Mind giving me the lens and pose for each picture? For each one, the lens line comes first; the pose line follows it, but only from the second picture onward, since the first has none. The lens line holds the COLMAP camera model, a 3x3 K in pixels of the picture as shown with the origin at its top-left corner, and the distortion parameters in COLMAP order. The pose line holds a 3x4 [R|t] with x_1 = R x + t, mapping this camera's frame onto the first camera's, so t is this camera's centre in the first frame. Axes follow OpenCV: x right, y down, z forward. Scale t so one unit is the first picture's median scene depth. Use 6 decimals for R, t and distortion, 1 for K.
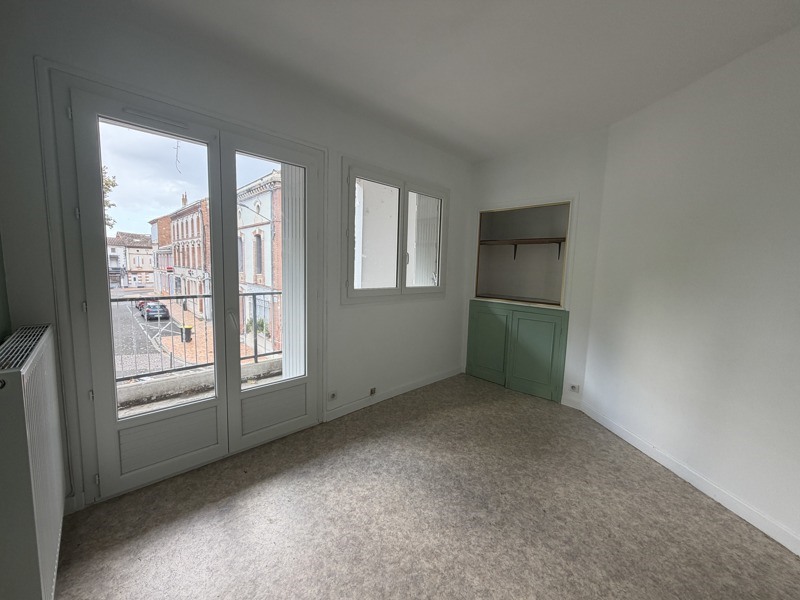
lens RADIAL K [[321.5, 0, 400.0], [0, 321.5, 300.0], [0, 0, 1]] dist [0.001090, 0.000334]
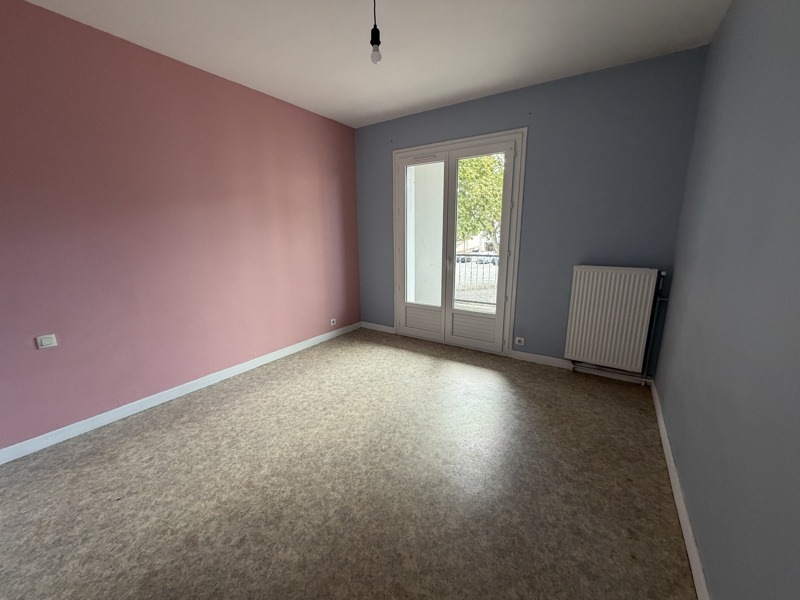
lens RADIAL K [[301.1, 0, 401.4], [0, 301.1, 317.3], [0, 0, 1]] dist [-0.000802, 0.000132]
pose [[0.218966, 0.238482, -0.946140, 1.258519], [-0.089517, 0.970492, 0.223903, -0.102777], [0.971617, 0.035669, 0.233853, 1.271835]]
